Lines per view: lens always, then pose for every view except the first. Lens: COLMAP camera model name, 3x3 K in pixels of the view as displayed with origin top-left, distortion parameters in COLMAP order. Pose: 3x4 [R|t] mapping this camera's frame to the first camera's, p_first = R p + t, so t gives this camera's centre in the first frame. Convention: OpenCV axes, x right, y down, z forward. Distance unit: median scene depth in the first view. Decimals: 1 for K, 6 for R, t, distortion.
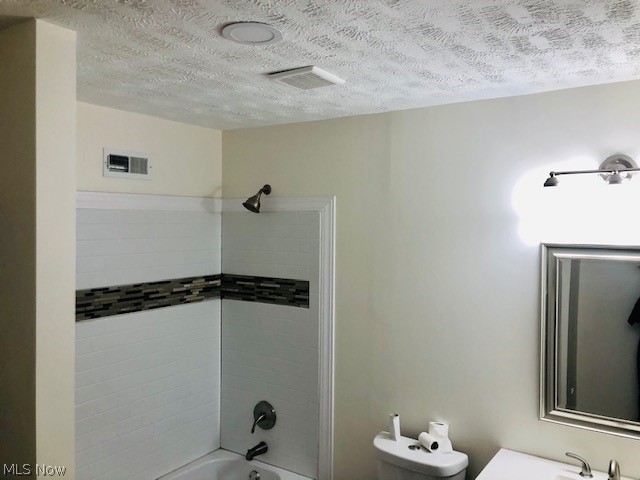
lens RADIAL K [[538.3, 0, 319.1], [0, 538.3, 244.2], [0, 0, 1]] dist [0.052729, -0.048551]
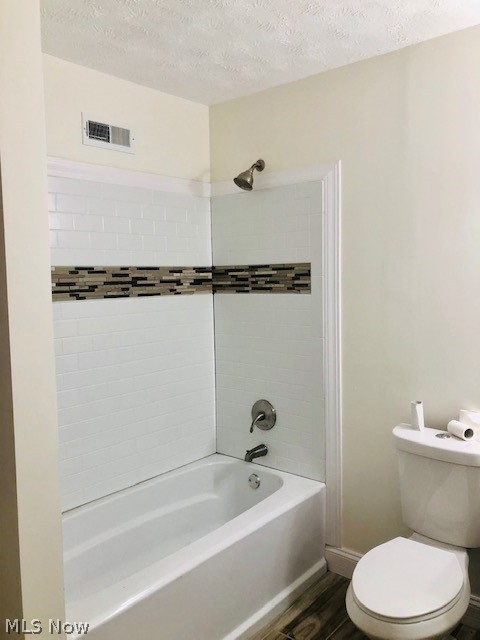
lens RADIAL K [[538.3, 0, 242.8], [0, 538.3, 314.6], [0, 0, 1]] dist [0.052729, -0.048551]
pose [[0.993055, -0.019420, -0.116040, -0.028081], [0.024704, 0.998714, 0.044275, 0.111879], [0.115031, -0.046834, 0.992257, 0.102263]]
